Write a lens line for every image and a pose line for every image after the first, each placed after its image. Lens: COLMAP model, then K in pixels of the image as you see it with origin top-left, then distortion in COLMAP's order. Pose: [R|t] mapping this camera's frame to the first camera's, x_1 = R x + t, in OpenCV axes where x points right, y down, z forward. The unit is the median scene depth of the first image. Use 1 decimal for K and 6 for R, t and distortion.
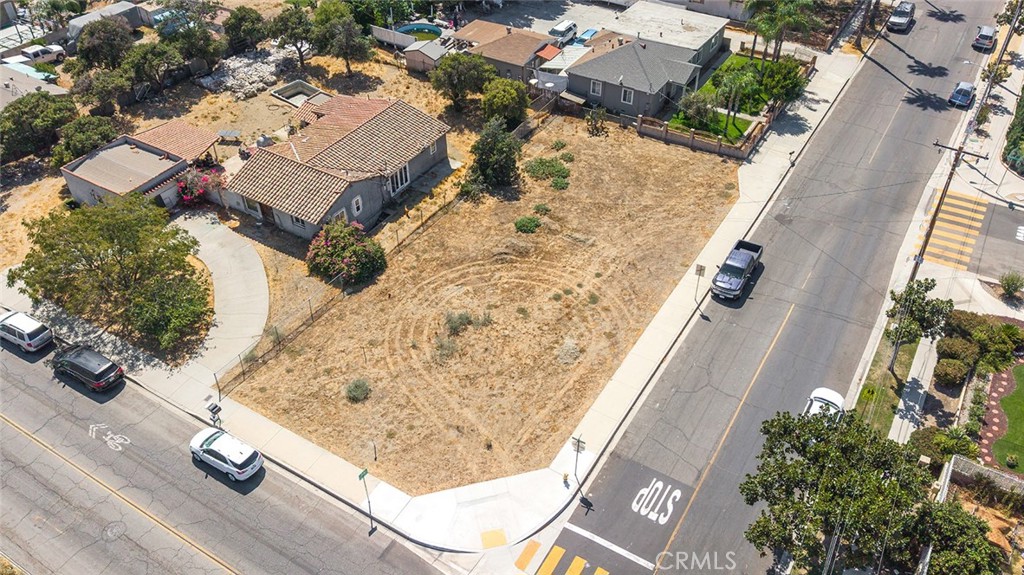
lens RADIAL K [[796.4, 0, 497.9], [0, 796.4, 289.9], [0, 0, 1]] dist [0.084293, -0.165320]
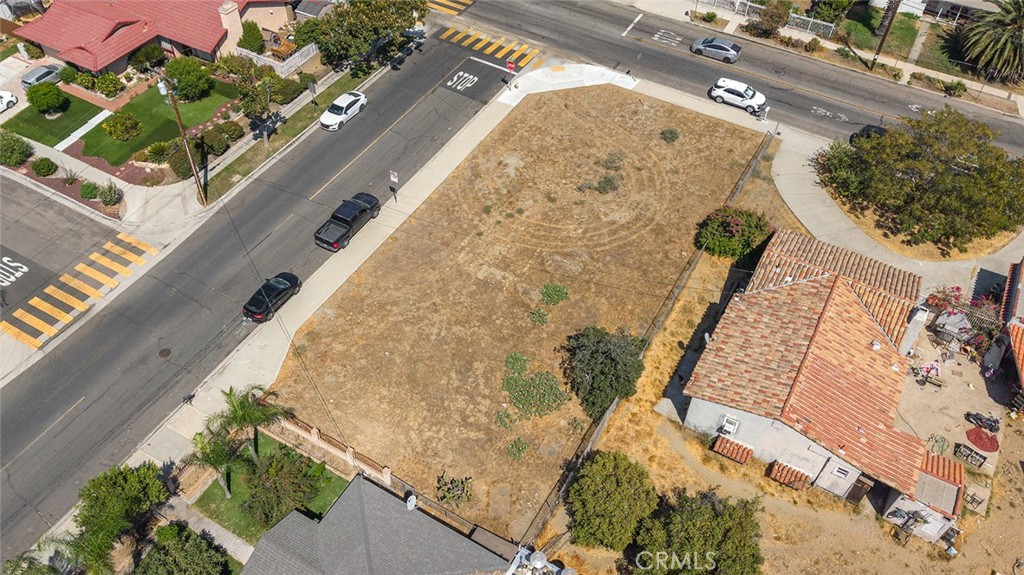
lens RADIAL K [[796.4, 0, 497.9], [0, 796.4, 289.9], [0, 0, 1]] dist [0.084293, -0.165320]
pose [[-0.999363, 0.032274, -0.015207, 0.110602], [-0.014288, 0.028508, 0.999491, -0.941809], [0.032691, 0.999072, -0.028029, 1.004184]]
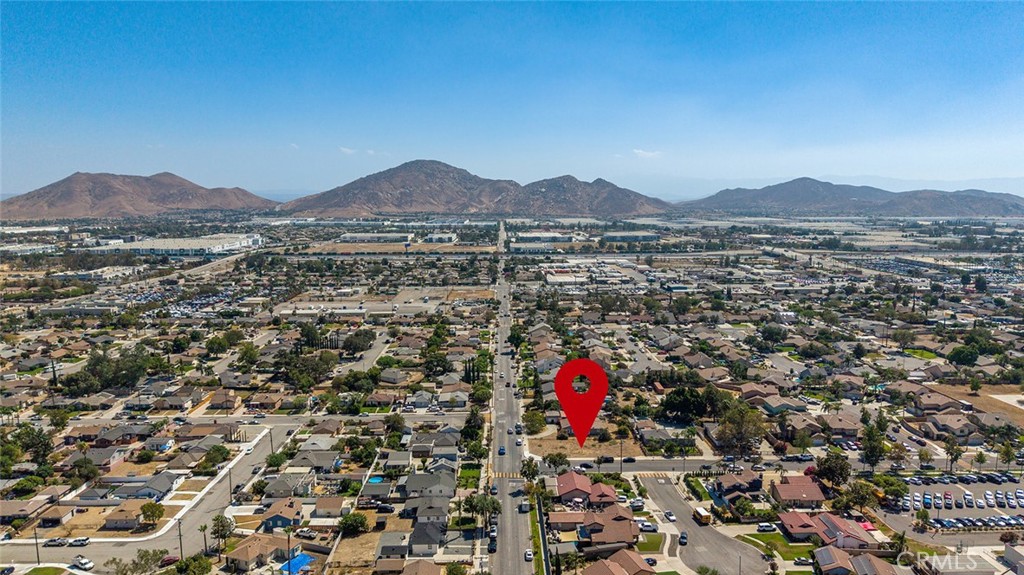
lens RADIAL K [[682.5, 0, 512.0], [0, 682.5, 287.5], [0, 0, 1]] dist [0.042127, -0.059401]
pose [[0.549111, 0.131325, -0.825367, 3.054849], [-0.547940, 0.802275, -0.236890, 0.406159], [0.631061, 0.582331, 0.512496, -2.000508]]
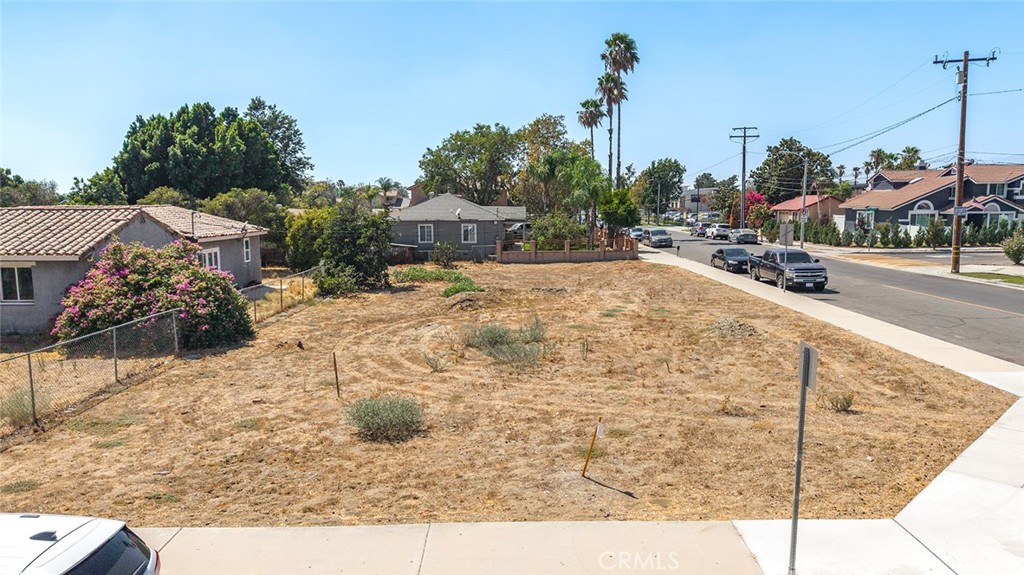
lens RADIAL K [[723.4, 0, 512.0], [0, 723.4, 305.9], [0, 0, 1]] dist [0.067711, -0.111341]
pose [[0.847799, -0.064422, 0.526391, -0.219582], [0.339048, 0.829083, -0.444598, 0.181836], [-0.407780, 0.555402, 0.724738, 0.582101]]
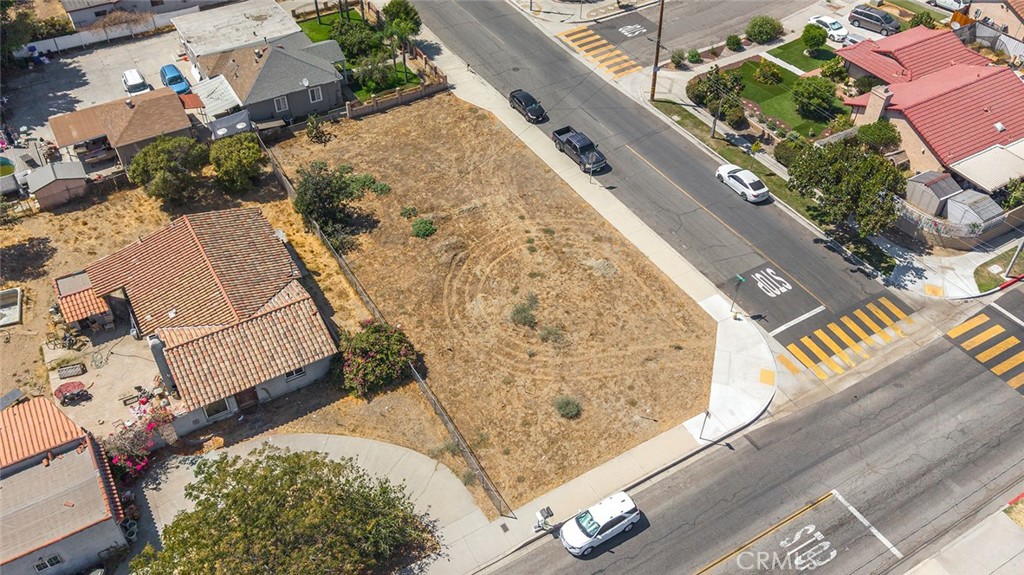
lens RADIAL K [[852.2, 0, 484.3], [0, 852.2, 286.0], [0, 0, 1]] dist [0.071509, -0.141322]
pose [[0.471489, -0.598217, 0.647946, -0.653060], [0.574890, 0.765657, 0.288566, -0.287467], [-0.668730, 0.236442, 0.704909, 0.208864]]
